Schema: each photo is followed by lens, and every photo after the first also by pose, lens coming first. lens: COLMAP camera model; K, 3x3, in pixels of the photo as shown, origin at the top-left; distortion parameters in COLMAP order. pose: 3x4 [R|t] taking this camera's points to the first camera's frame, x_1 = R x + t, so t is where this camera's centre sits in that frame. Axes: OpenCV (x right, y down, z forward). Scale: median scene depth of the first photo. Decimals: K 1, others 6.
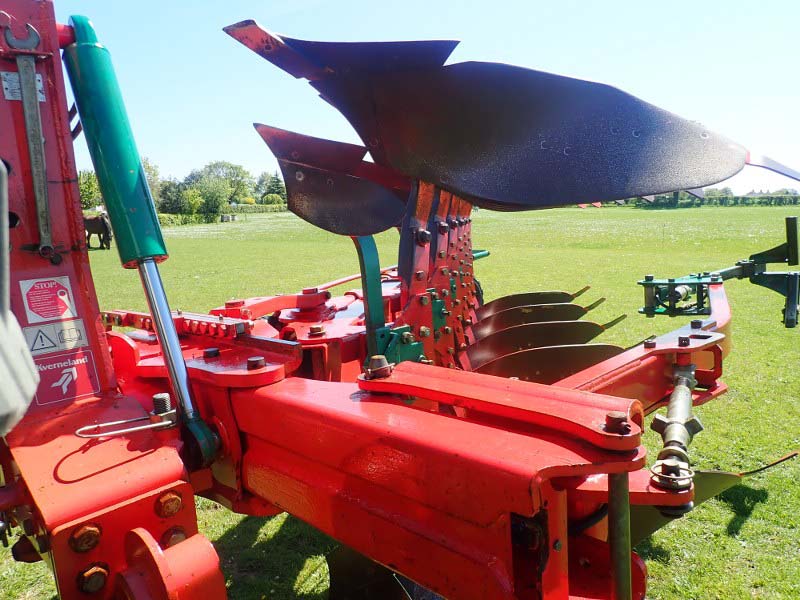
lens RADIAL K [[593.1, 0, 397.3], [0, 593.1, 298.8], [0, 0, 1]] dist [-0.002828, -0.001903]
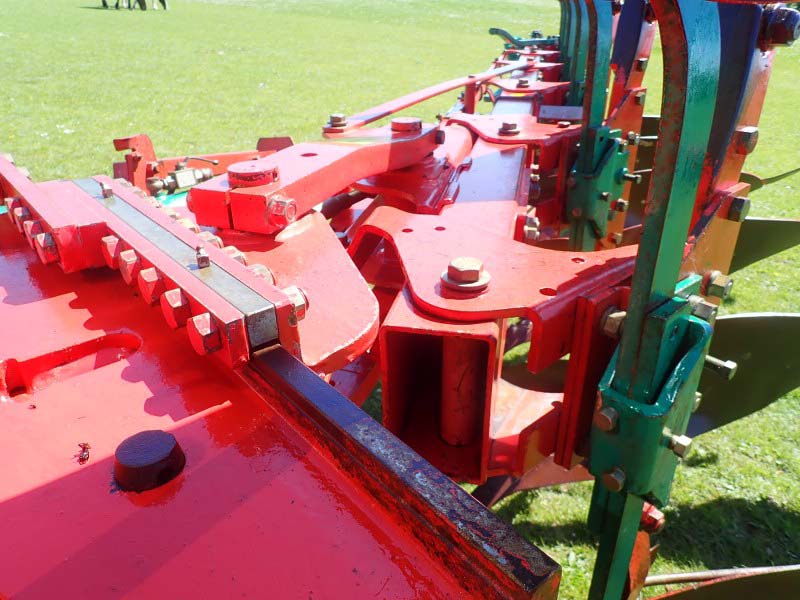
lens RADIAL K [[593.1, 0, 397.3], [0, 593.1, 298.8], [0, 0, 1]] dist [-0.002828, -0.001903]
pose [[0.994754, 0.098158, -0.028809, -0.125051], [-0.083180, 0.940040, 0.330765, -0.040547], [0.059549, -0.326633, 0.943273, 0.476102]]
